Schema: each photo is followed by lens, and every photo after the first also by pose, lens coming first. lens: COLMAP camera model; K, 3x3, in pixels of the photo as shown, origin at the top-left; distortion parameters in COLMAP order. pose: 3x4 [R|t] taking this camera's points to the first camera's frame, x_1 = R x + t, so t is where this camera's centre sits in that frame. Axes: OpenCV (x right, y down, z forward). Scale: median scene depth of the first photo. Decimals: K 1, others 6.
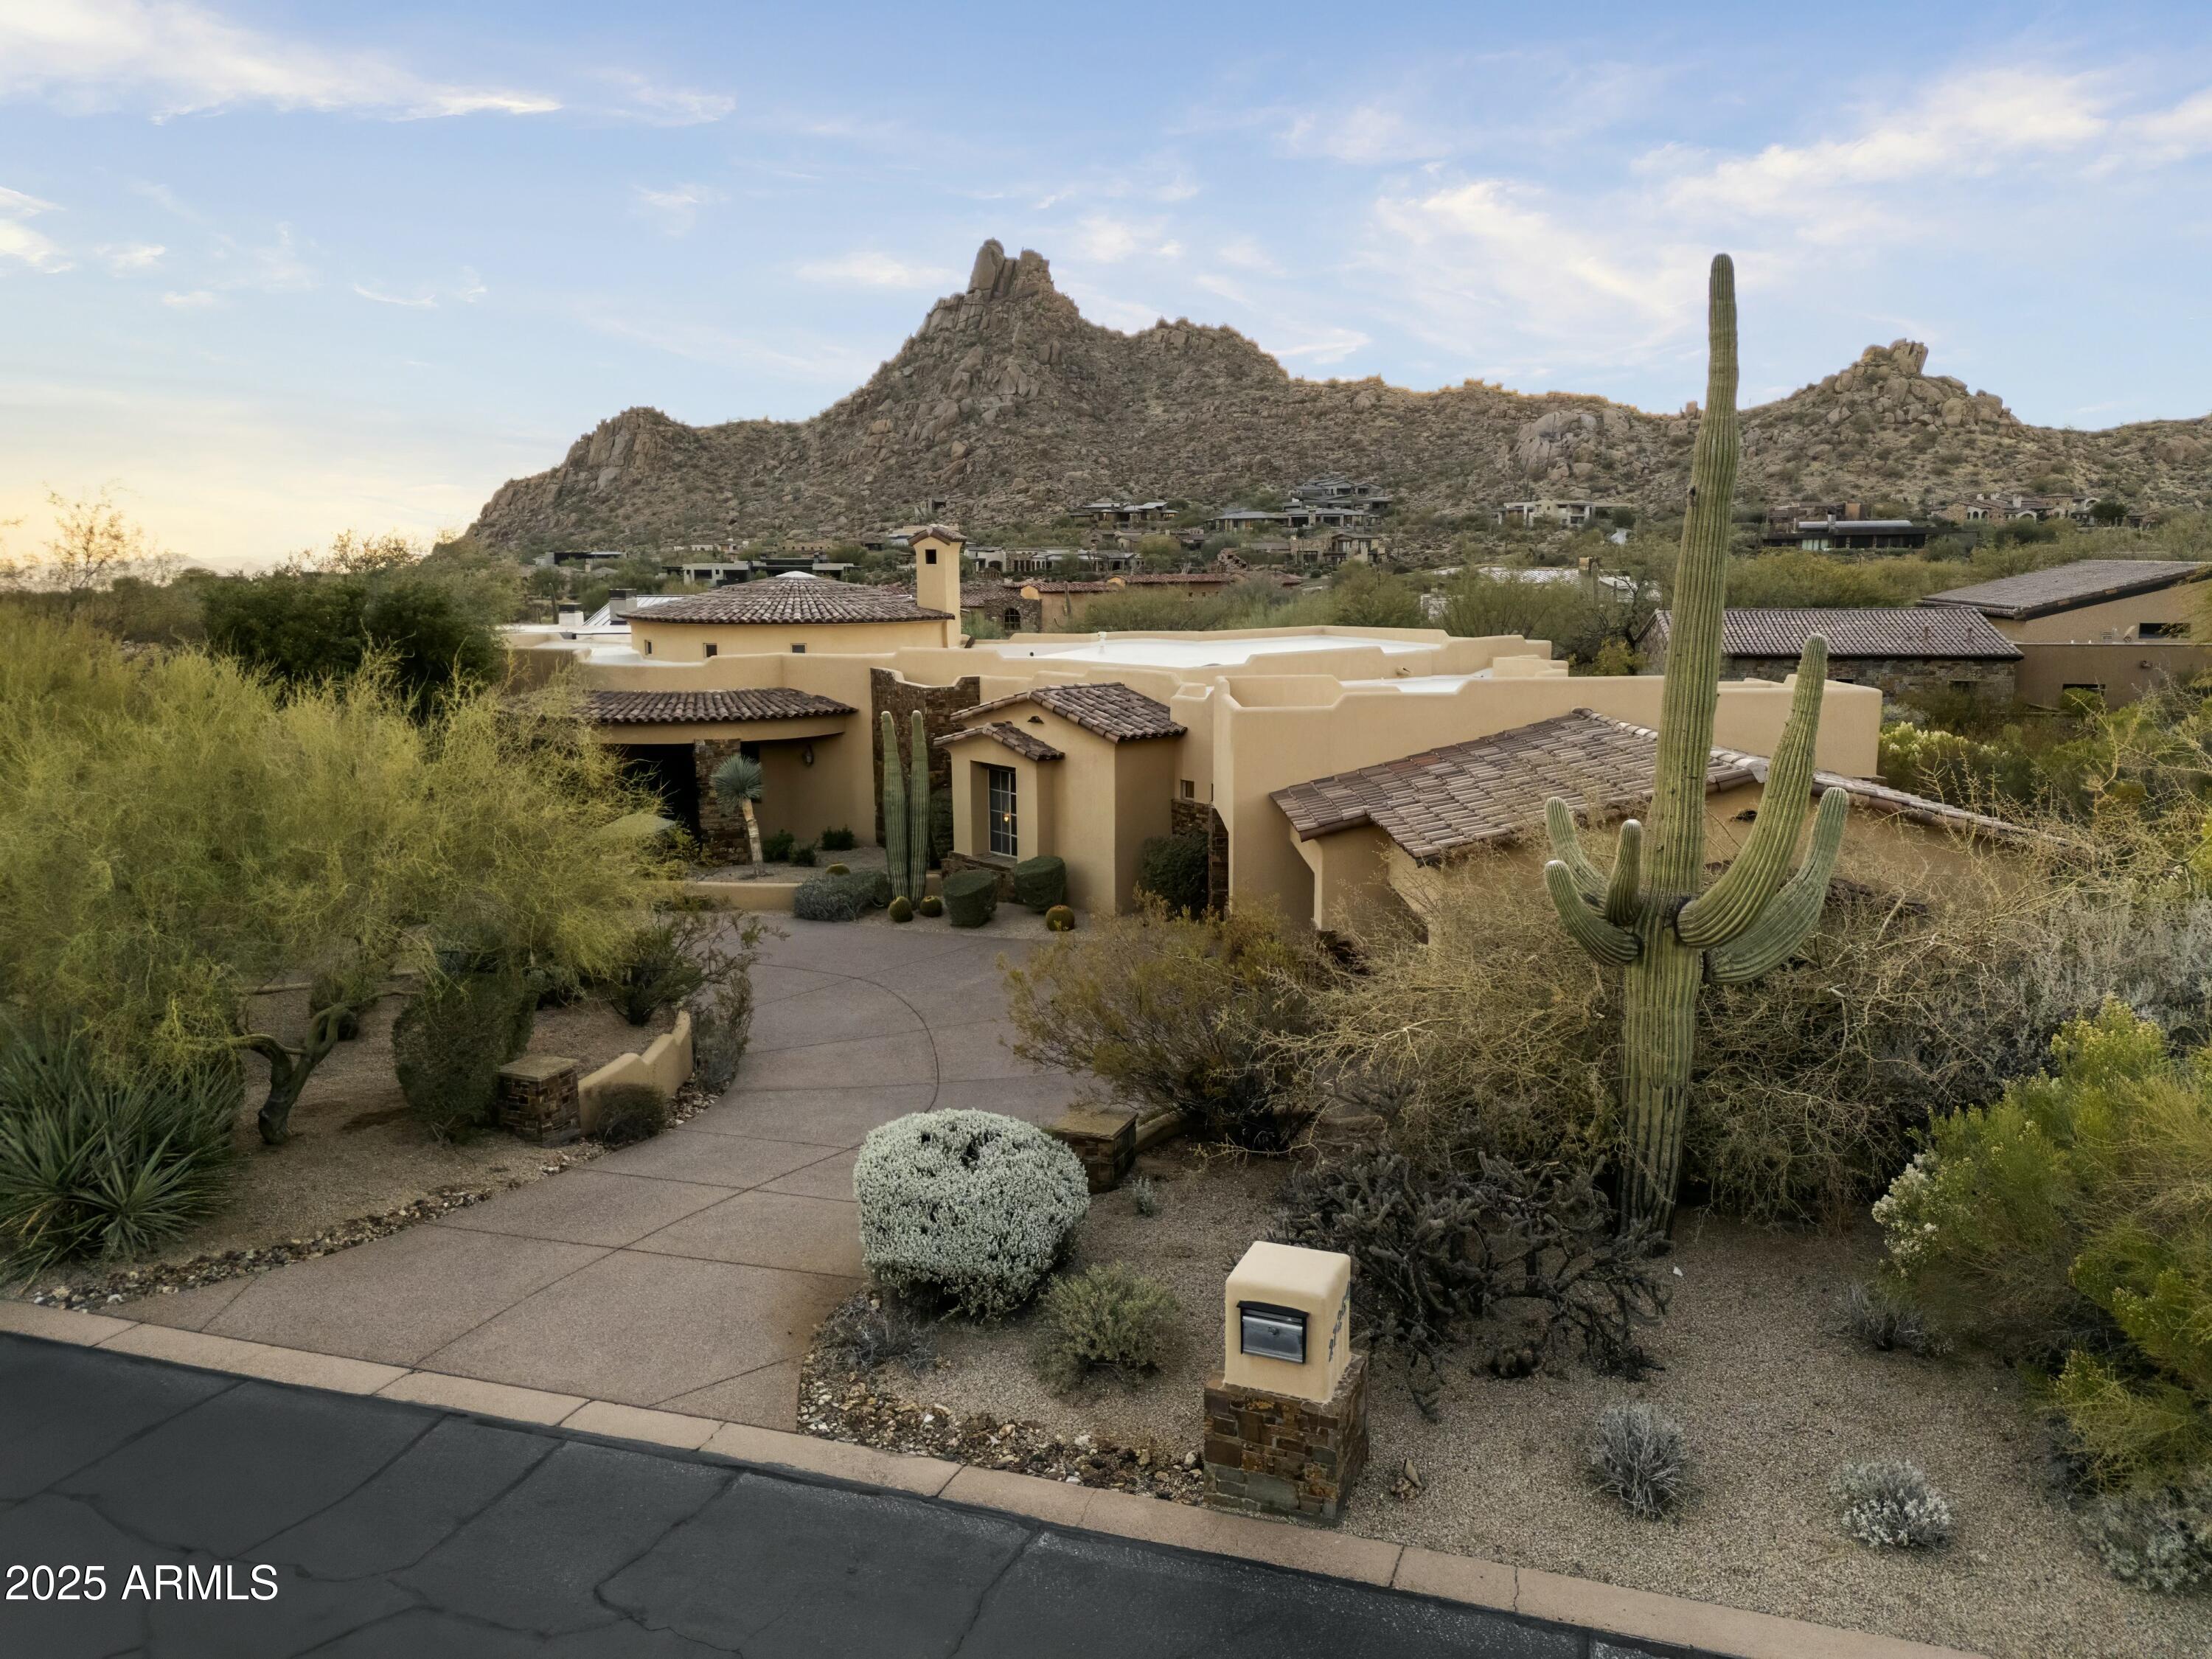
lens RADIAL K [[1598.2, 0, 1118.7], [0, 1598.2, 836.1], [0, 0, 1]] dist [0.093392, -0.095212]
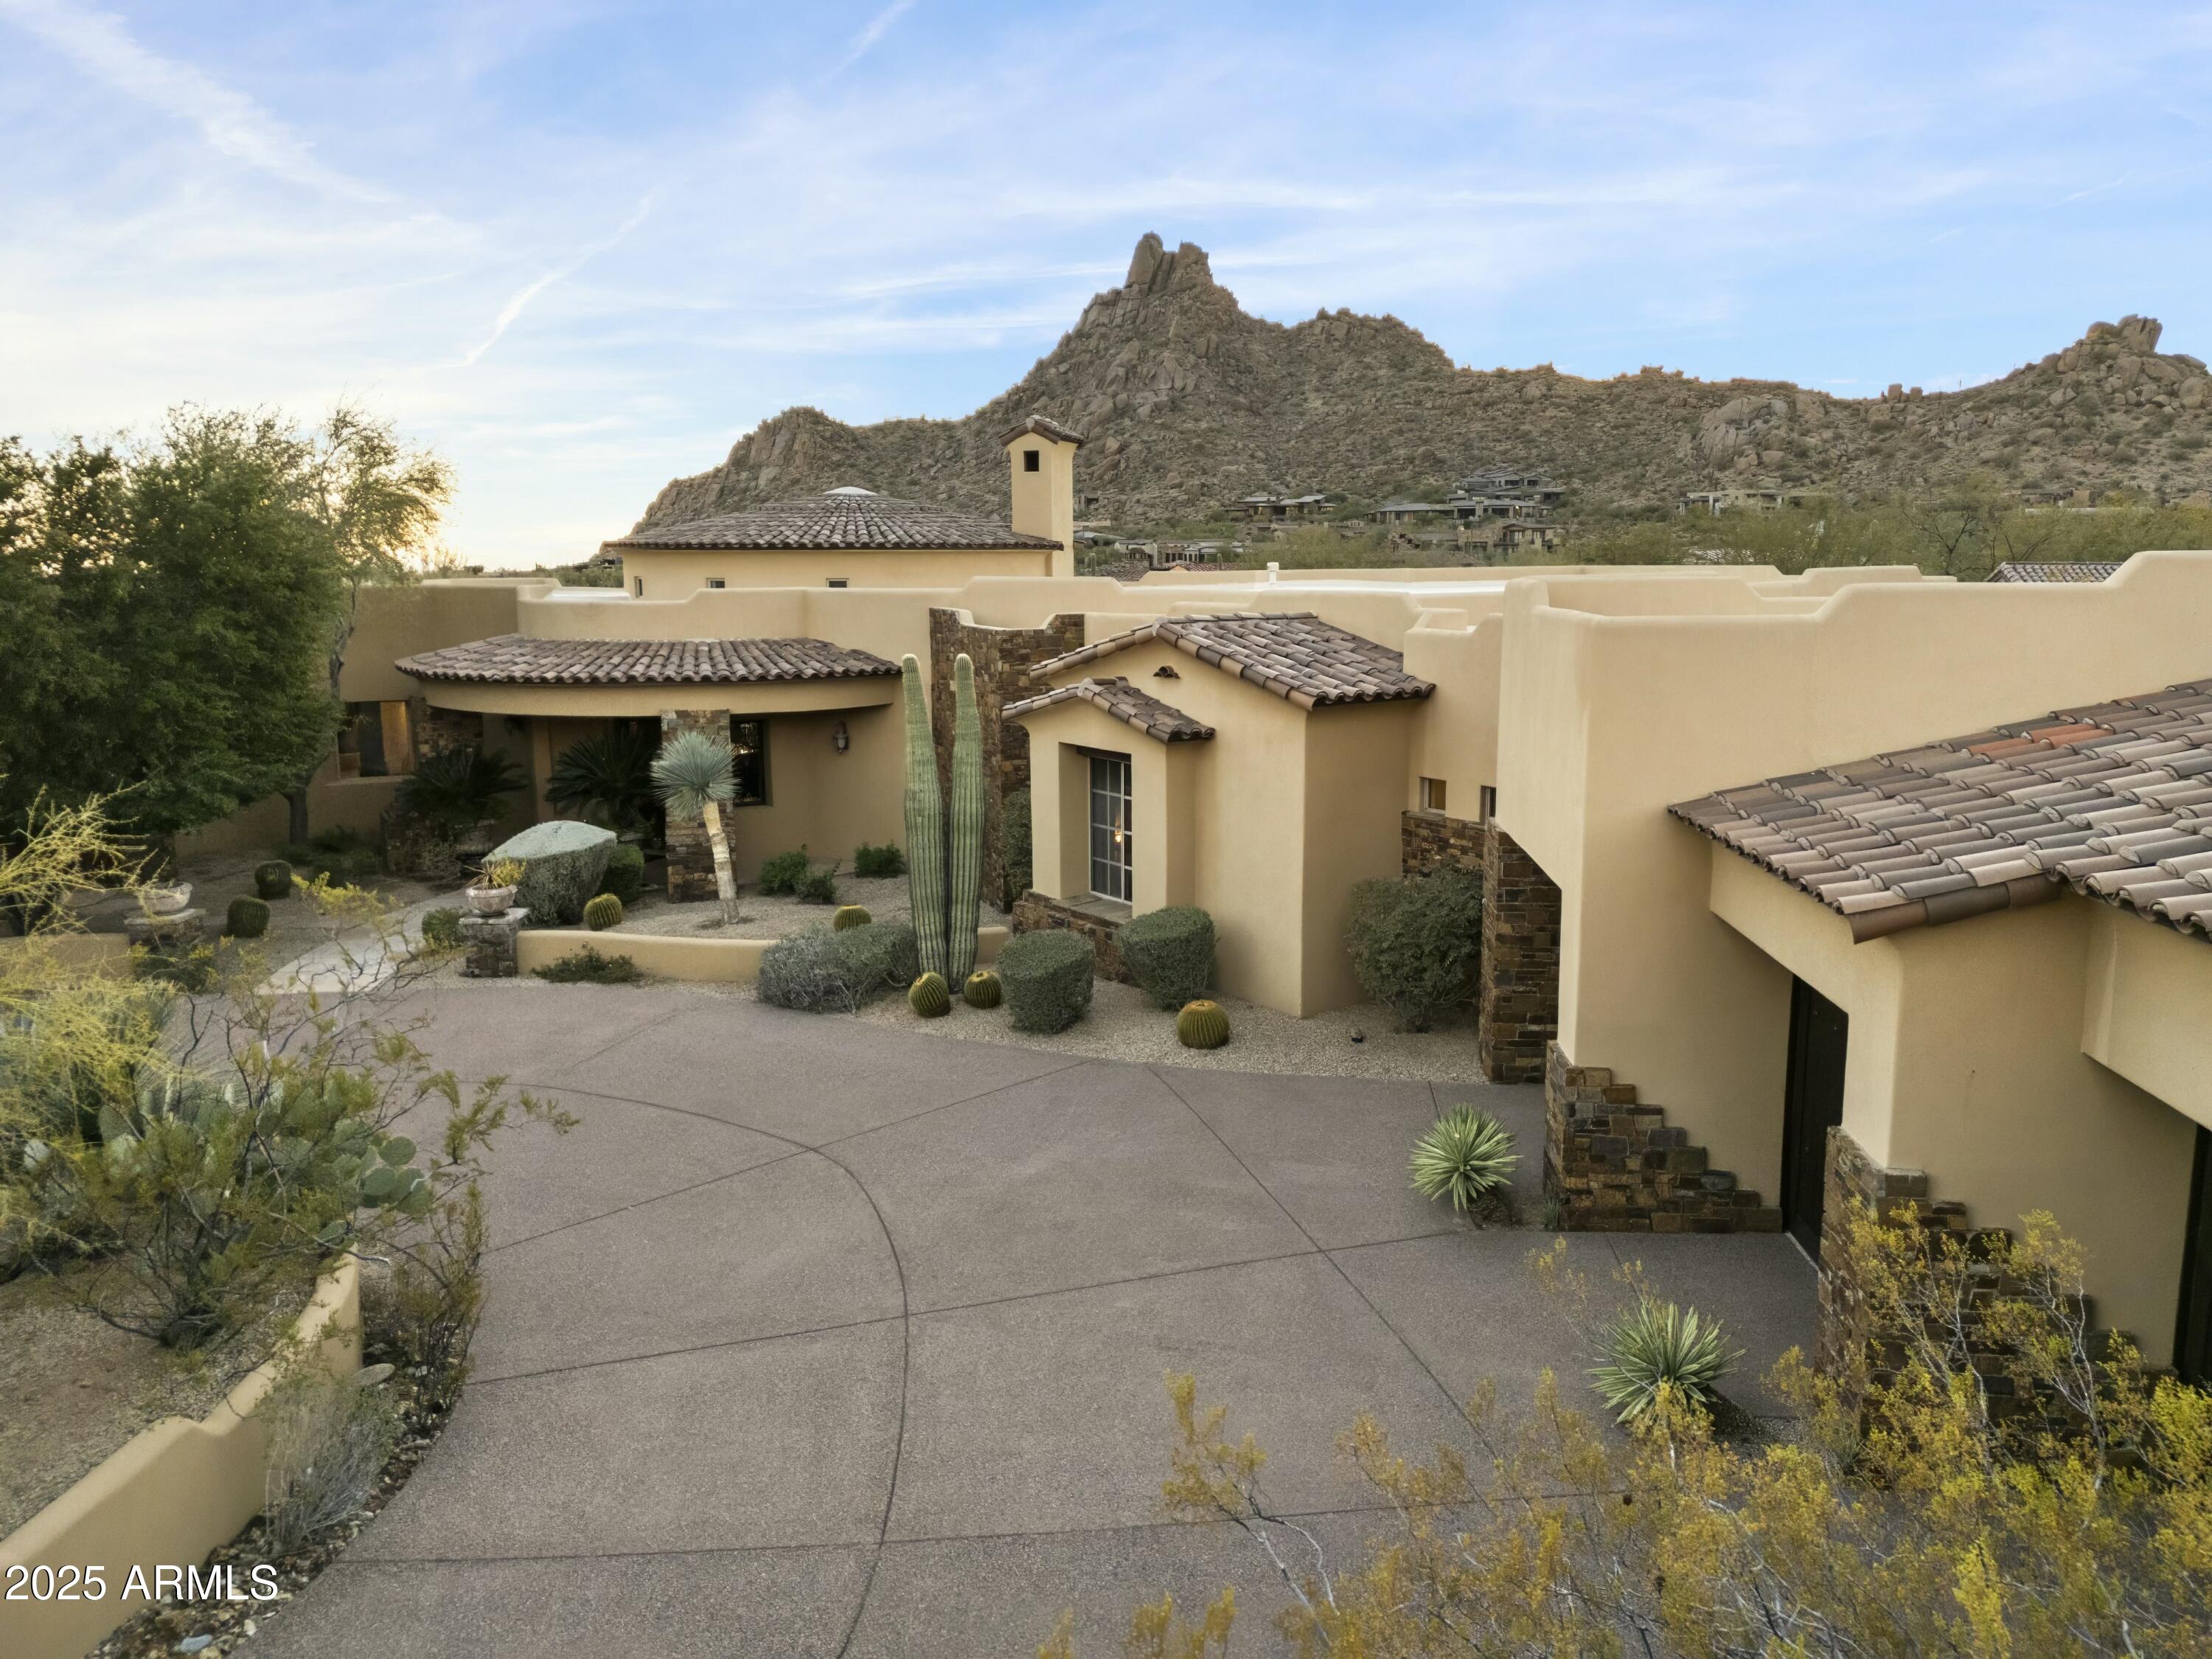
lens RADIAL K [[1598.2, 0, 1118.7], [0, 1598.2, 836.1], [0, 0, 1]] dist [0.093392, -0.095212]
pose [[0.995562, 0.015410, -0.092840, -0.000920], [-0.015485, 0.999880, -0.000082, -0.000812], [0.092828, 0.001520, 0.995681, 0.027091]]
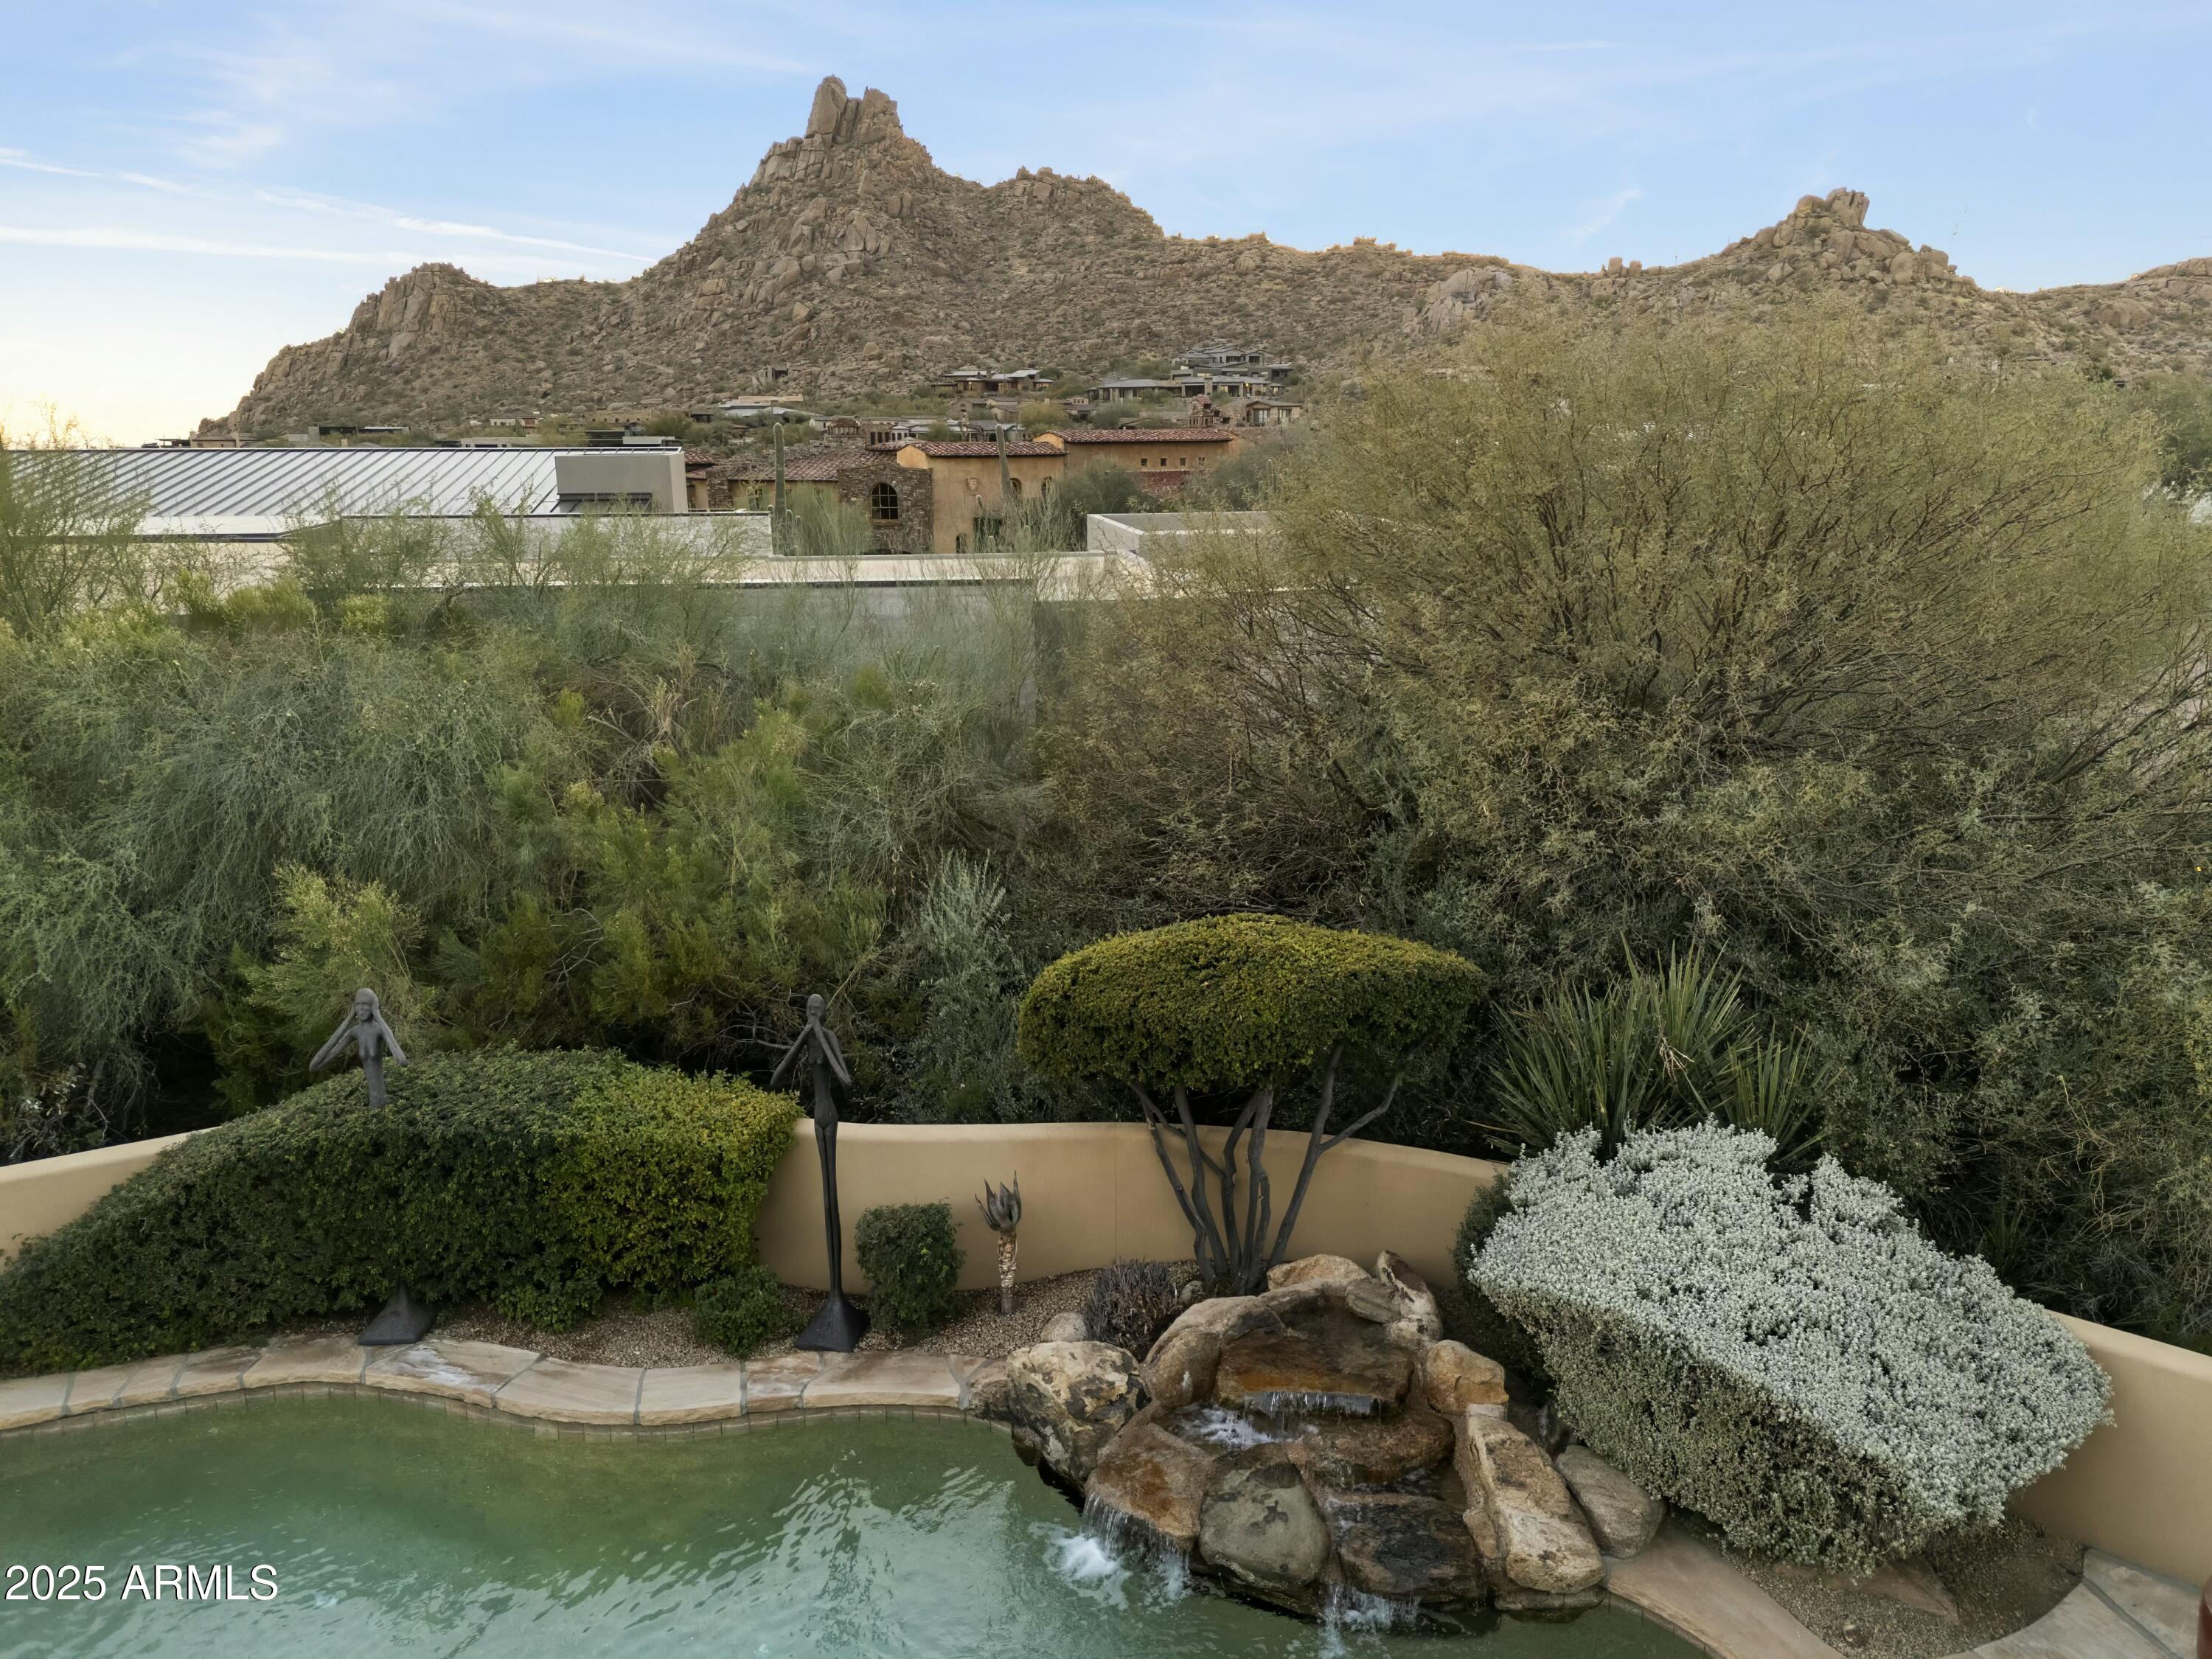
lens RADIAL K [[1603.1, 0, 1106.0], [0, 1603.1, 829.5], [0, 0, 1]] dist [0.064416, -0.052218]
pose [[0.996742, -0.021813, 0.077653, -0.009621], [0.016716, 0.997700, 0.065690, -0.014237], [-0.078908, -0.064178, 0.994814, 0.108404]]
